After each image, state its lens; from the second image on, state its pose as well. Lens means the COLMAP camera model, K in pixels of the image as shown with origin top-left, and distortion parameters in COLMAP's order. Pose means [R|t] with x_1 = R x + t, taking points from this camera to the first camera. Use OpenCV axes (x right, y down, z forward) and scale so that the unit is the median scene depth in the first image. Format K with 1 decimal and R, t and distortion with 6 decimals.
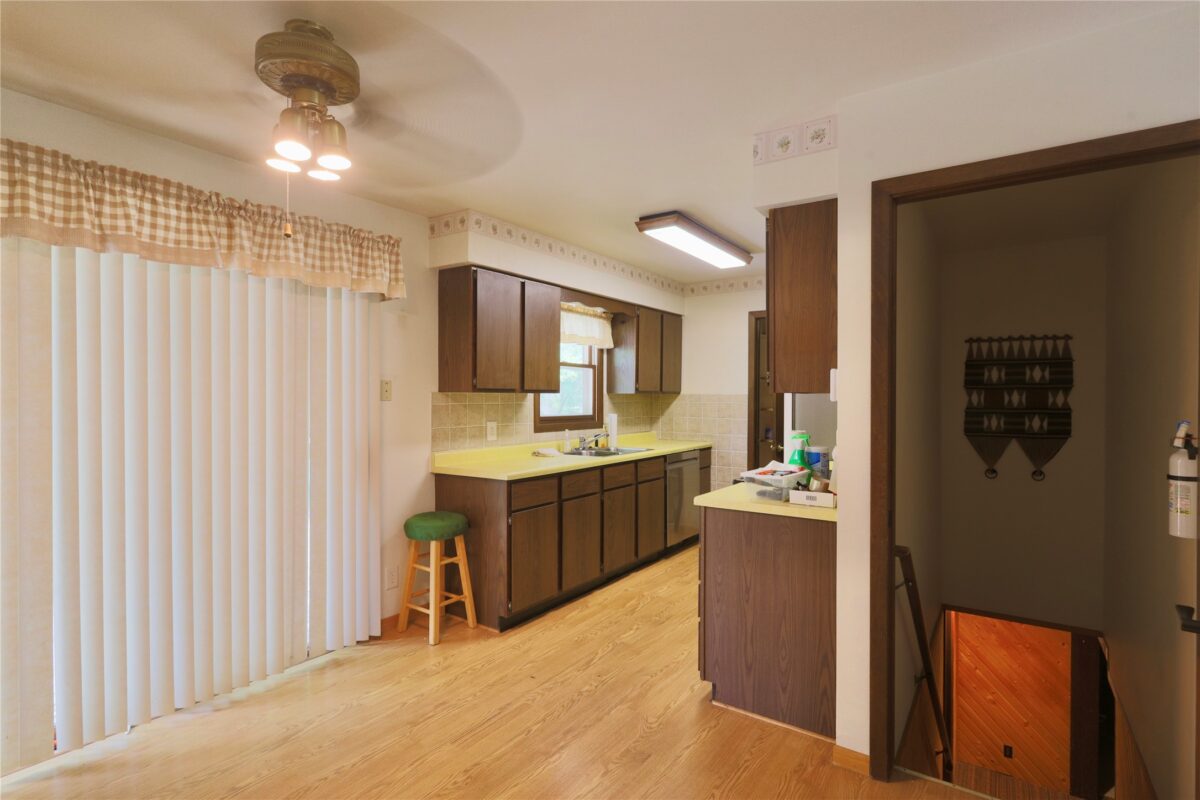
lens RADIAL K [[588.7, 0, 598.5], [0, 588.7, 400.2], [0, 0, 1]] dist [-0.000255, 0.001231]
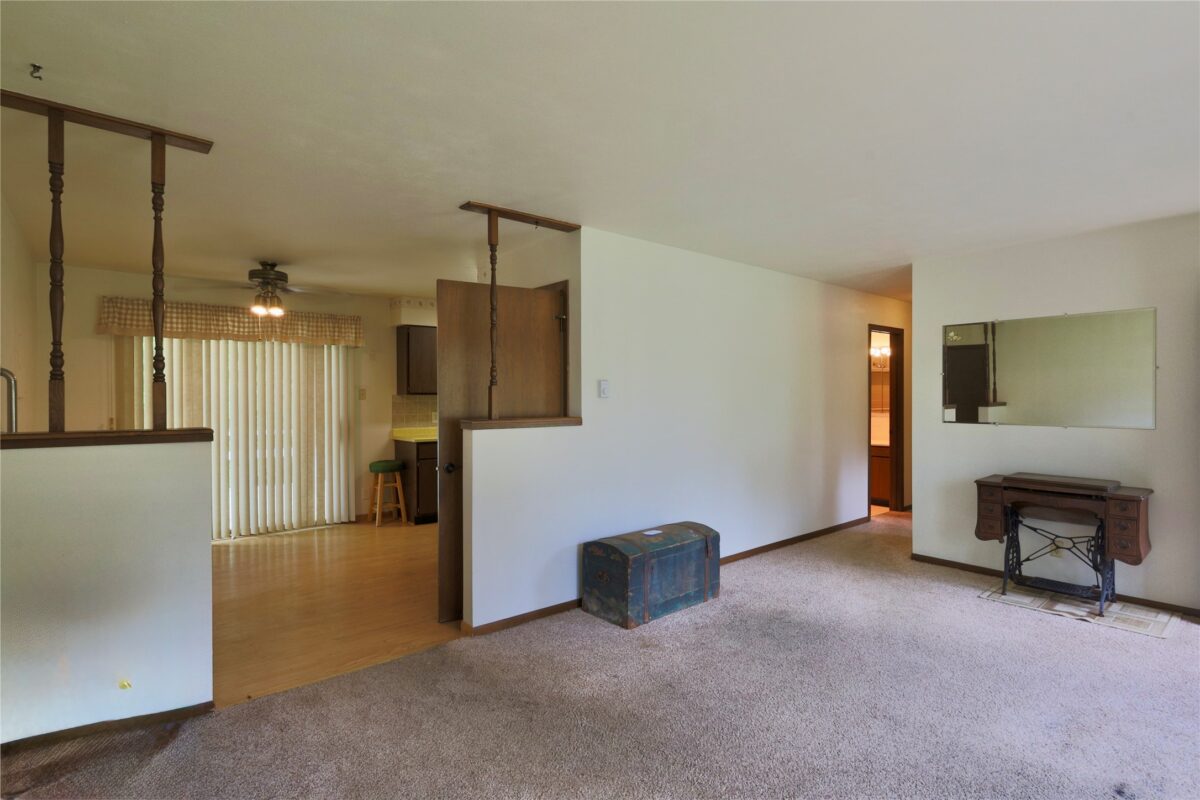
lens RADIAL K [[588.7, 0, 596.3], [0, 588.7, 397.4], [0, 0, 1]] dist [-0.000255, 0.001231]
pose [[0.963429, -0.005632, -0.267906, 0.807178], [0.004379, 0.999977, -0.005275, 0.006410], [0.267929, 0.003909, 0.963431, -0.576181]]
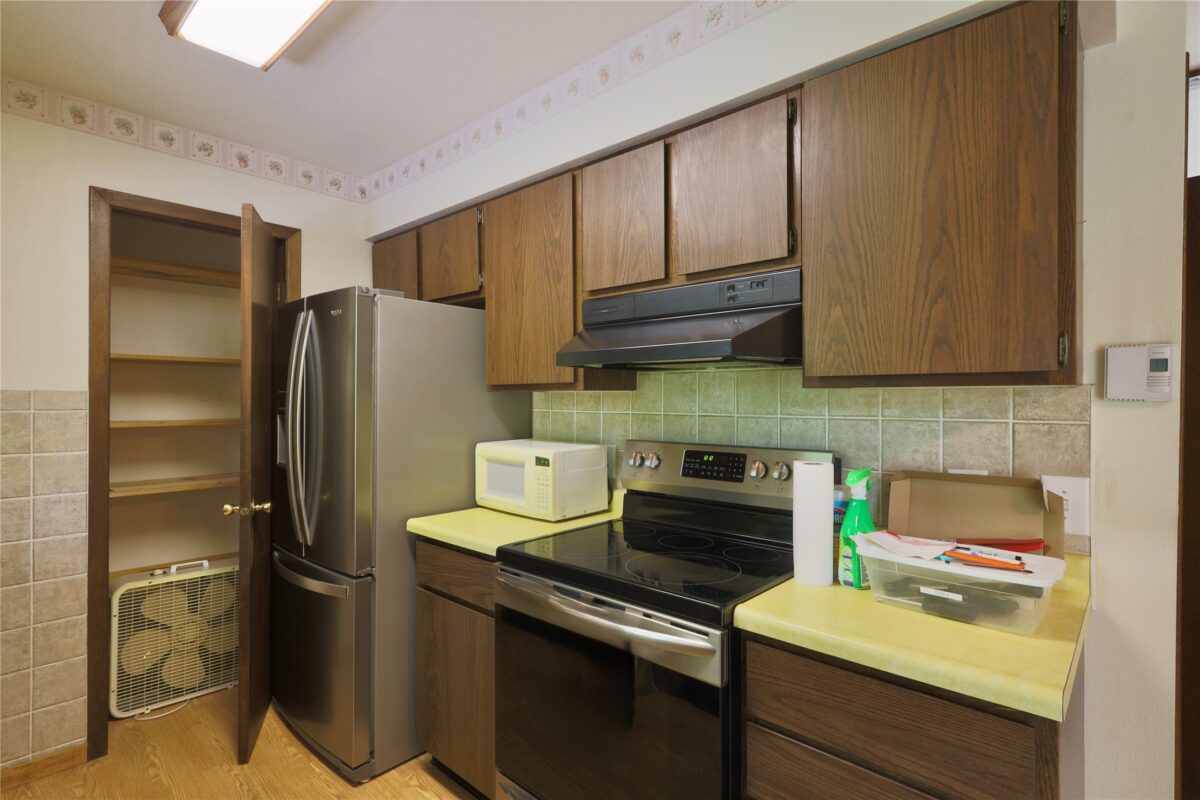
lens RADIAL K [[588.7, 0, 600.5], [0, 588.7, 400.3], [0, 0, 1]] dist [-0.000255, 0.001231]
pose [[0.138895, -0.005409, 0.990292, -0.143323], [0.007209, 0.999964, 0.004450, -0.003088], [-0.990281, 0.006521, 0.138929, 0.876543]]
